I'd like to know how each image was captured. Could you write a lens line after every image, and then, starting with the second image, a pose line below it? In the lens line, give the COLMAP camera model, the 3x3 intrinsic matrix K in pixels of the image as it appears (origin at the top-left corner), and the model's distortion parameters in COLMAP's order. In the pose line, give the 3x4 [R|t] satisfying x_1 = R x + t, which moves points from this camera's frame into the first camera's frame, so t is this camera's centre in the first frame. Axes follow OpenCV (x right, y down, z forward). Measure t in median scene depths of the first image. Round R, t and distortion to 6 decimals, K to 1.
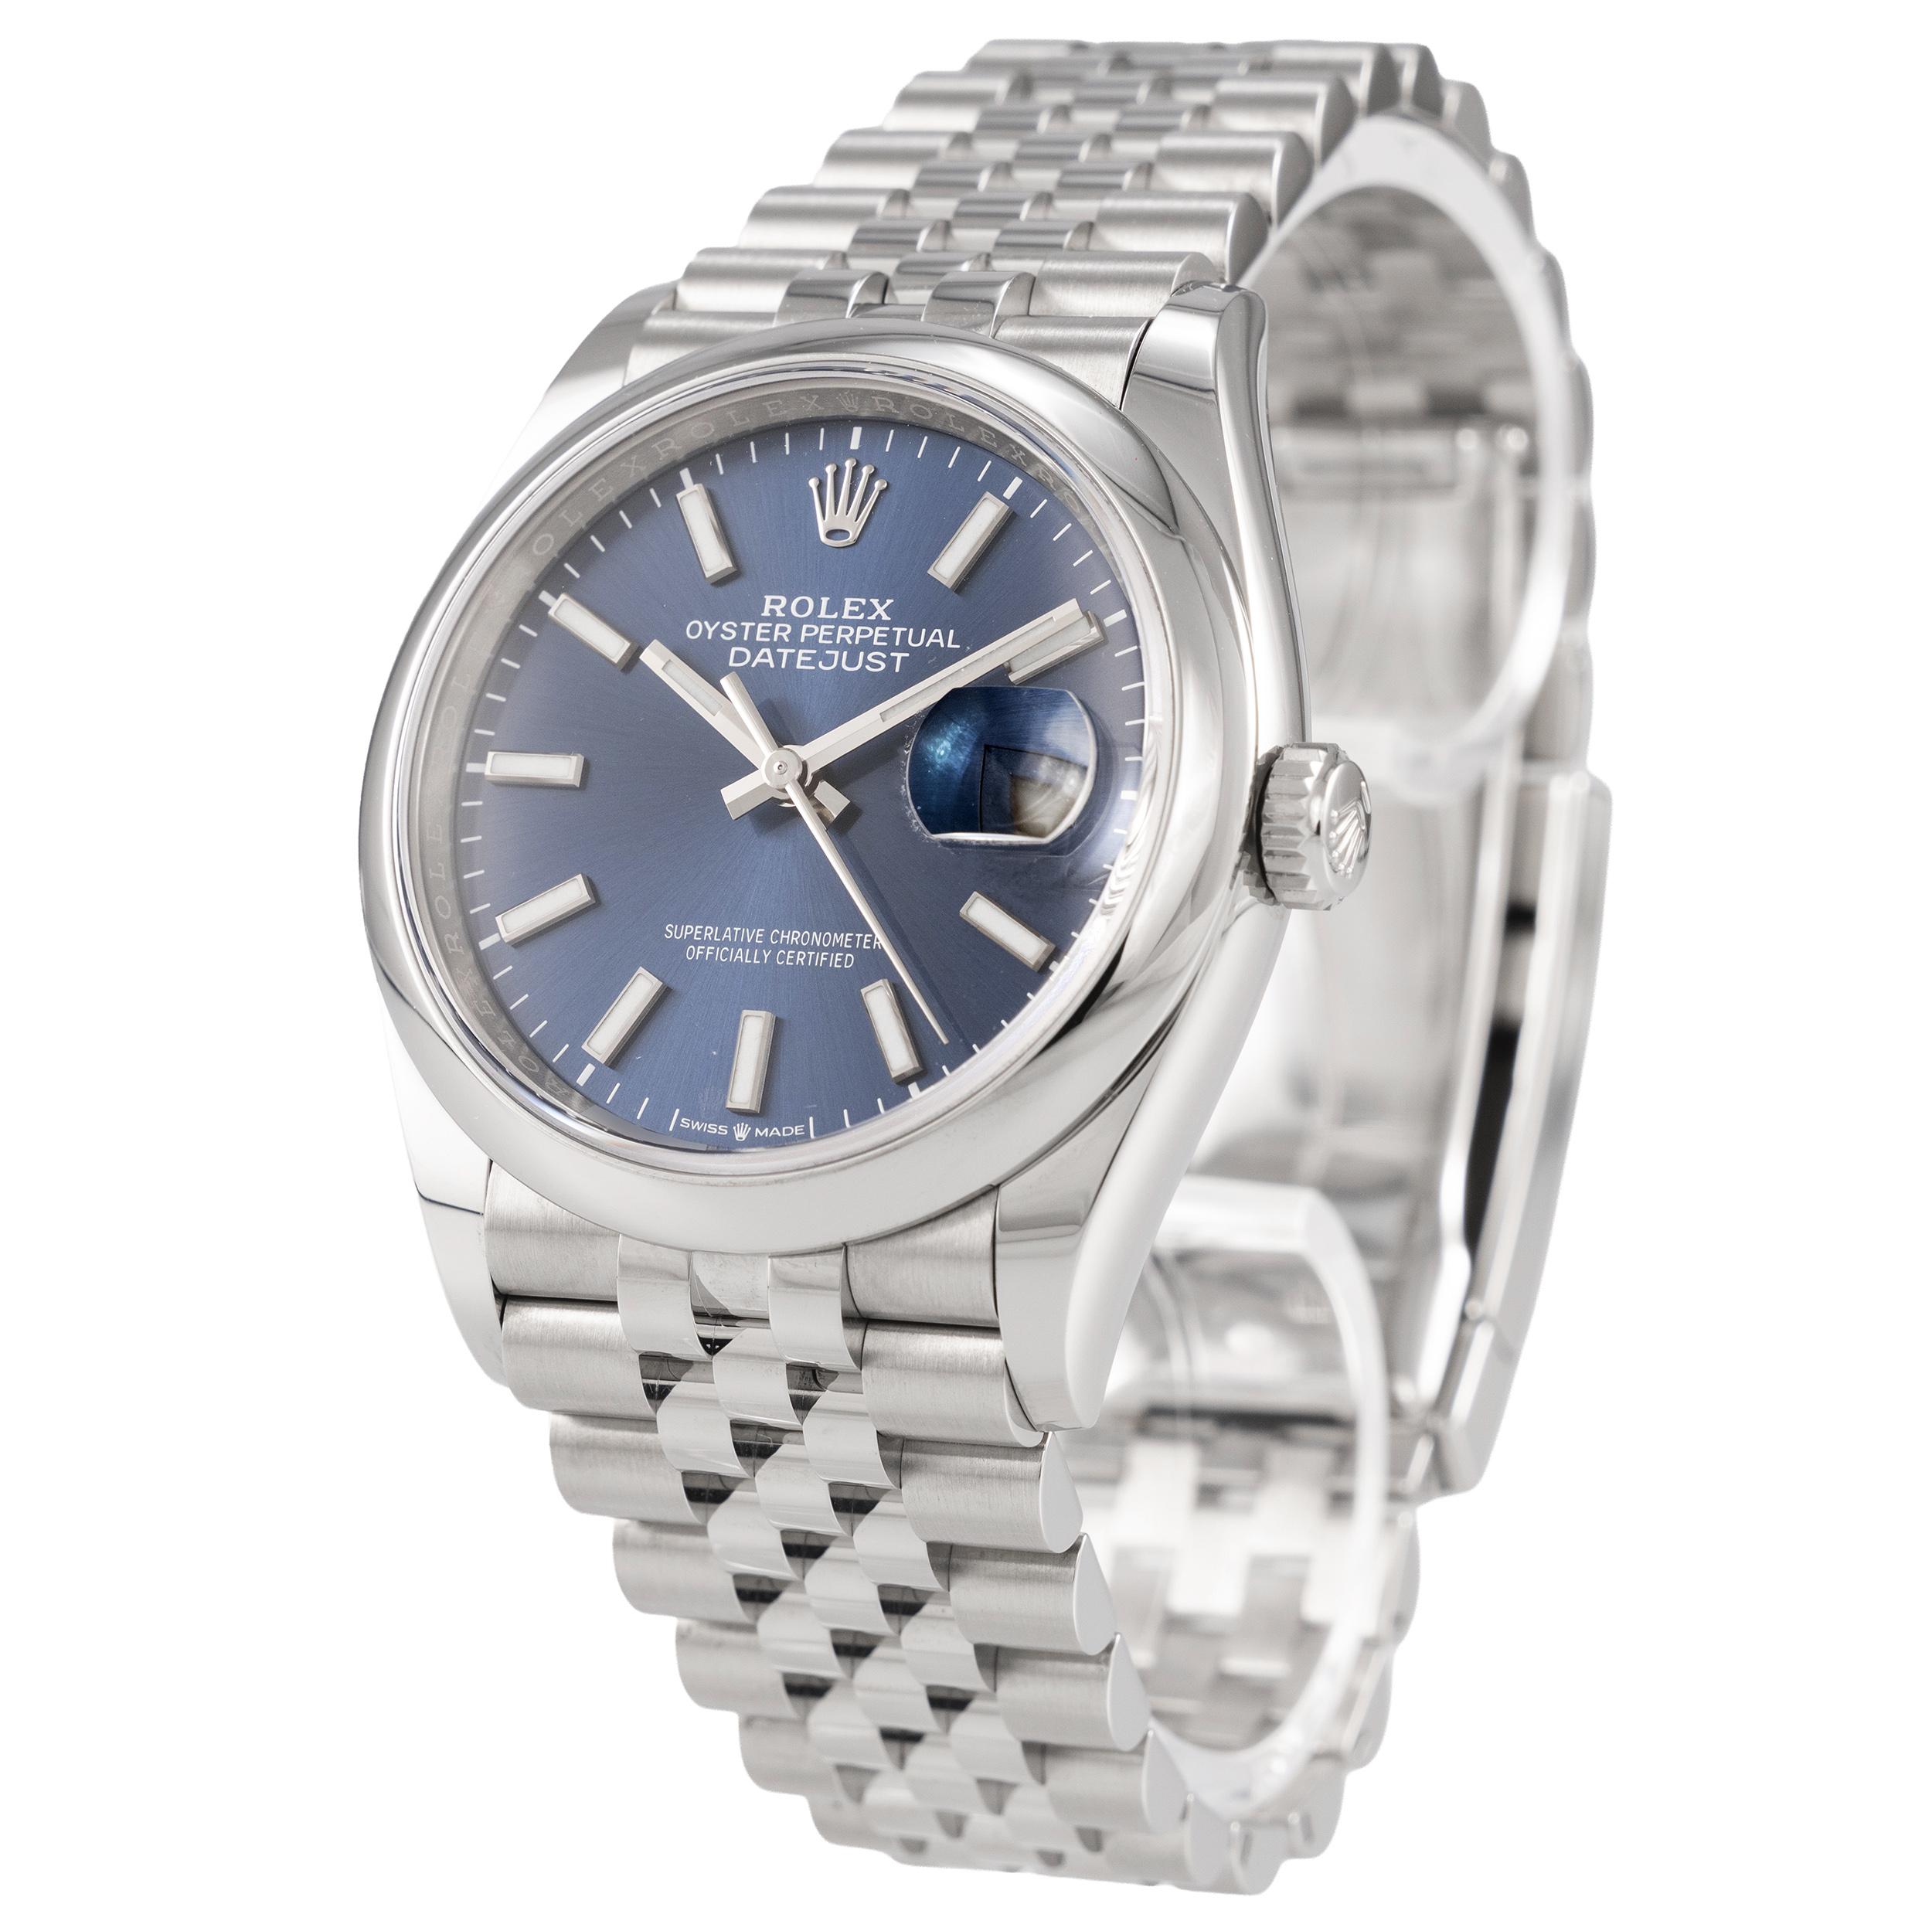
lens RADIAL K [[5106.2, 0, 966.0], [0, 5106.2, 964.0], [0, 0, 1]] dist [0.560309, 0.000000]
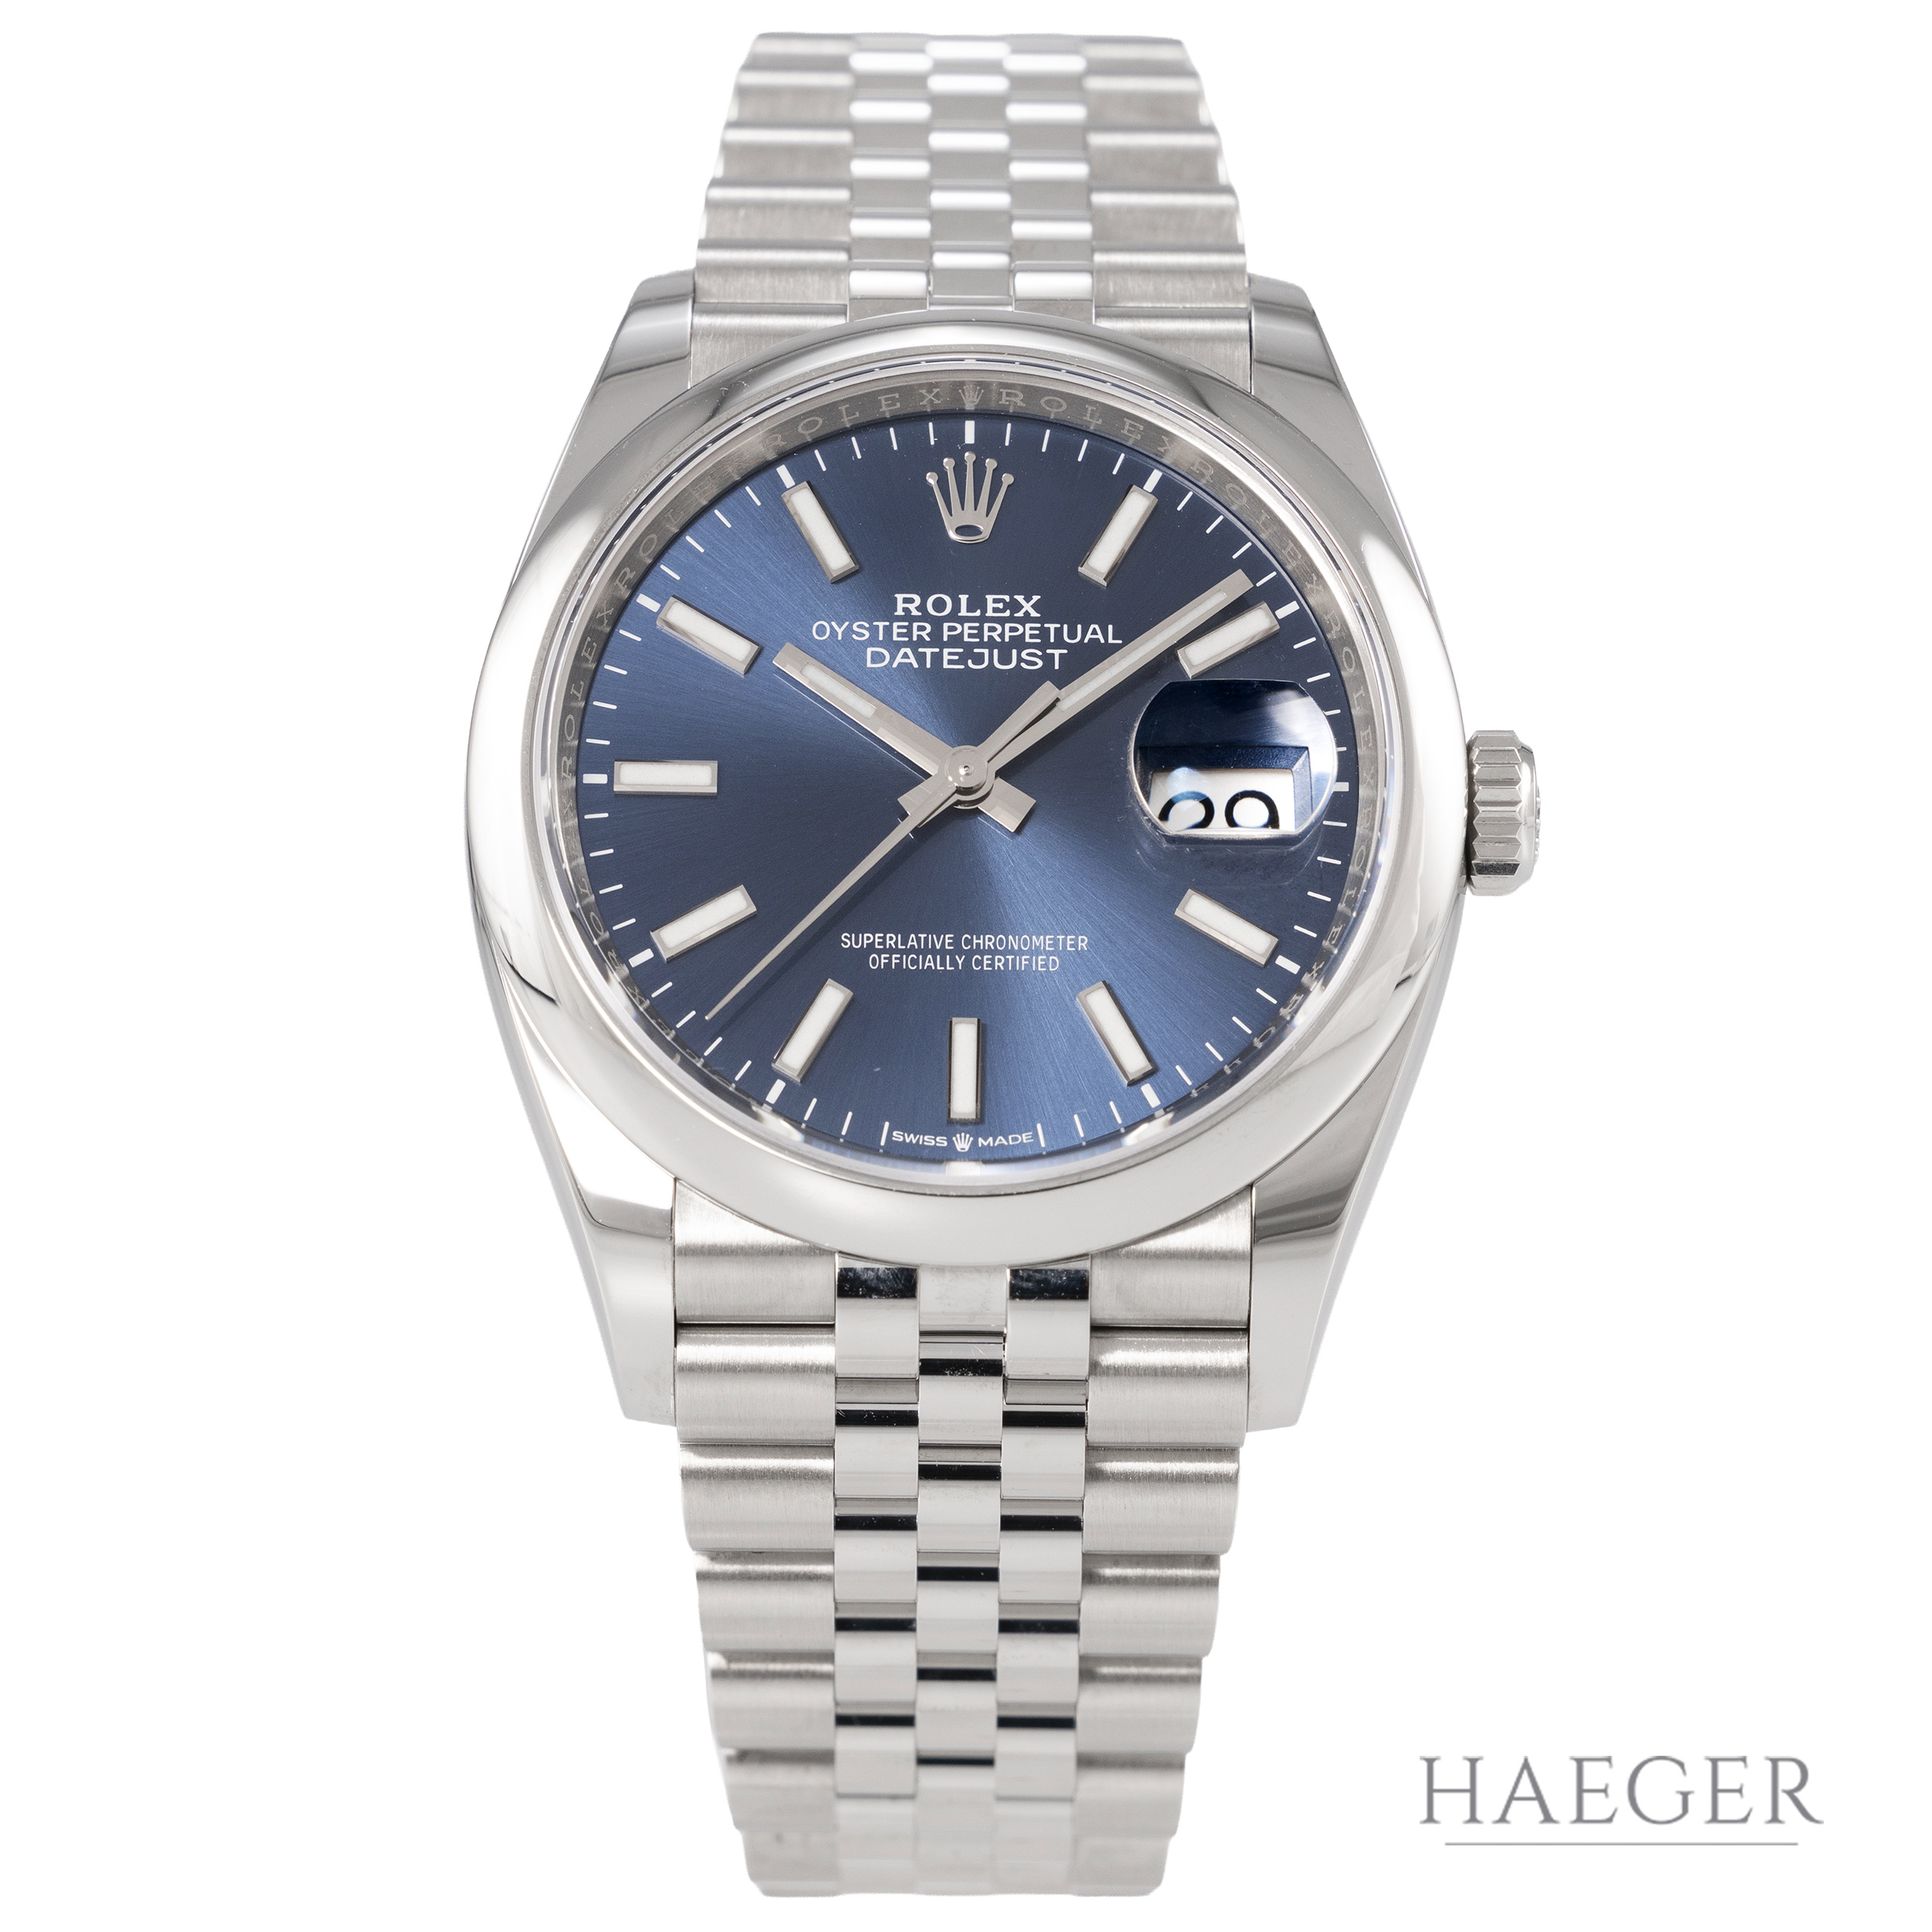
lens RADIAL K [[5106.5, 0, 967.0], [0, 5106.5, 967.3], [0, 0, 1]] dist [0.560309, 0.000000]
pose [[0.959952, -0.036551, 0.277769, -0.303511], [0.036817, 0.999313, 0.004262, -0.004581], [-0.277734, 0.006135, 0.960639, 0.060110]]
